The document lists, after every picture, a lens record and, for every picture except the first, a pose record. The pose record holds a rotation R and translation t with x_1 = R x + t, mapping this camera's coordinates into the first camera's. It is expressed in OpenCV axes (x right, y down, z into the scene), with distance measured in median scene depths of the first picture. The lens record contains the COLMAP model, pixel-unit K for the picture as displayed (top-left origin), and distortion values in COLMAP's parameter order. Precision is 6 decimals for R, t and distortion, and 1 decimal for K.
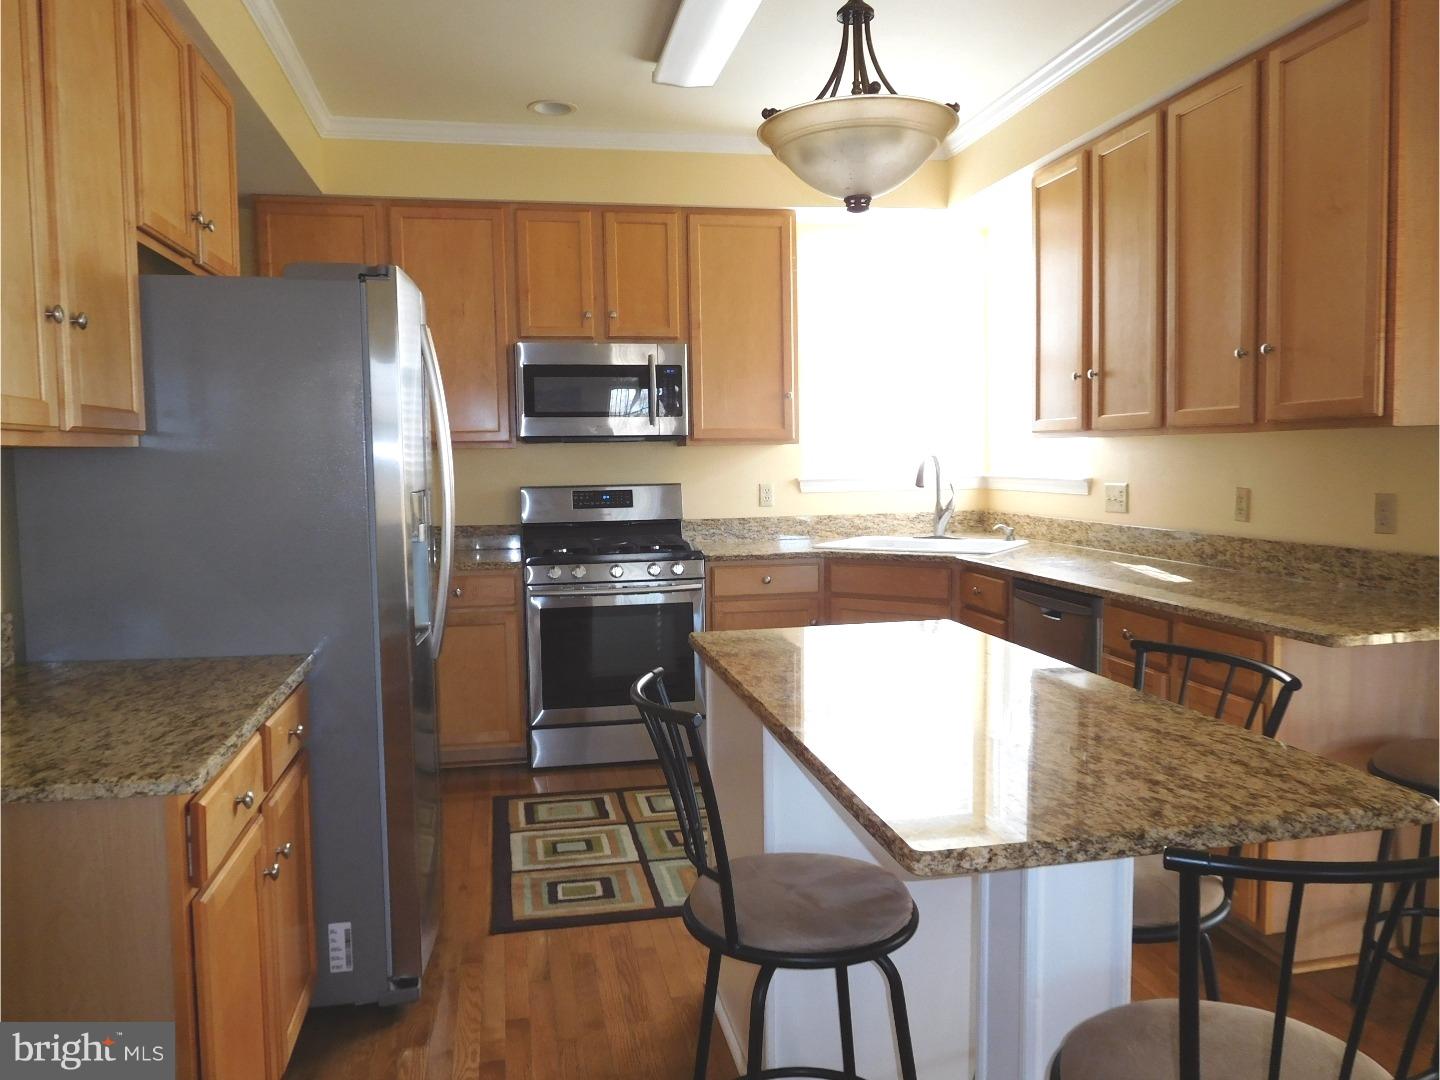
lens RADIAL K [[1069.0, 0, 720.0], [0, 1069.0, 540.0], [0, 0, 1]] dist [-0.032198, 0.004615]
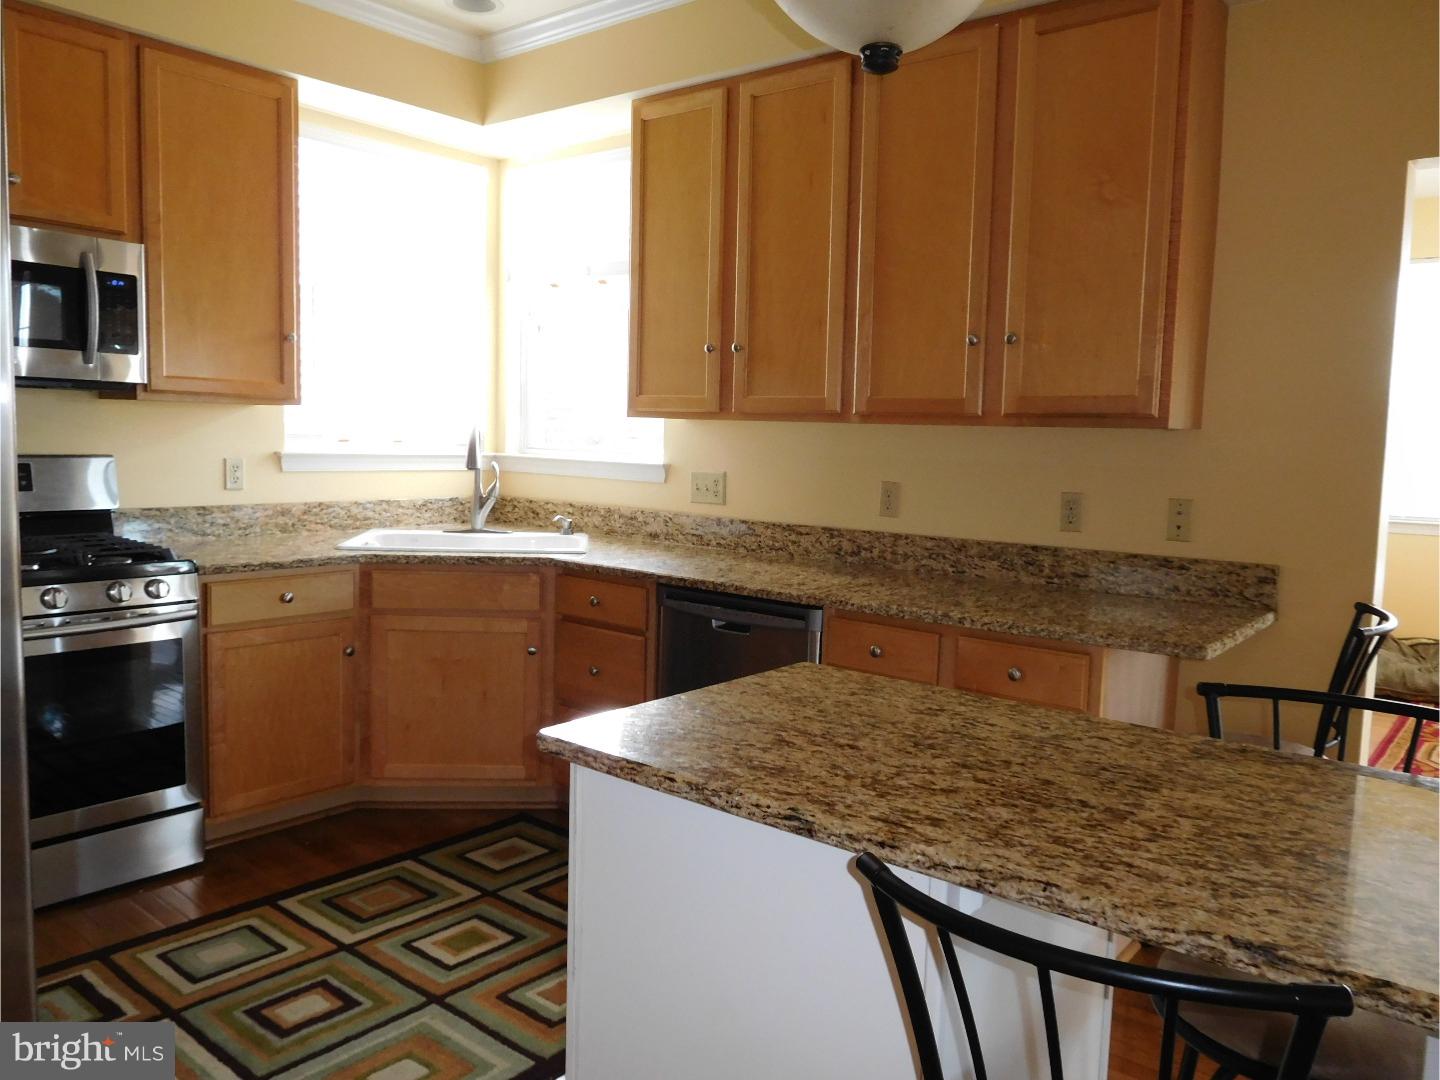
lens RADIAL K [[1069.0, 0, 720.0], [0, 1069.0, 540.0], [0, 0, 1]] dist [-0.032198, 0.004615]
pose [[0.768735, -0.021063, 0.639221, -0.195087], [0.004965, 0.999624, 0.026967, -0.018772], [-0.639548, -0.017557, 0.768550, 0.294793]]
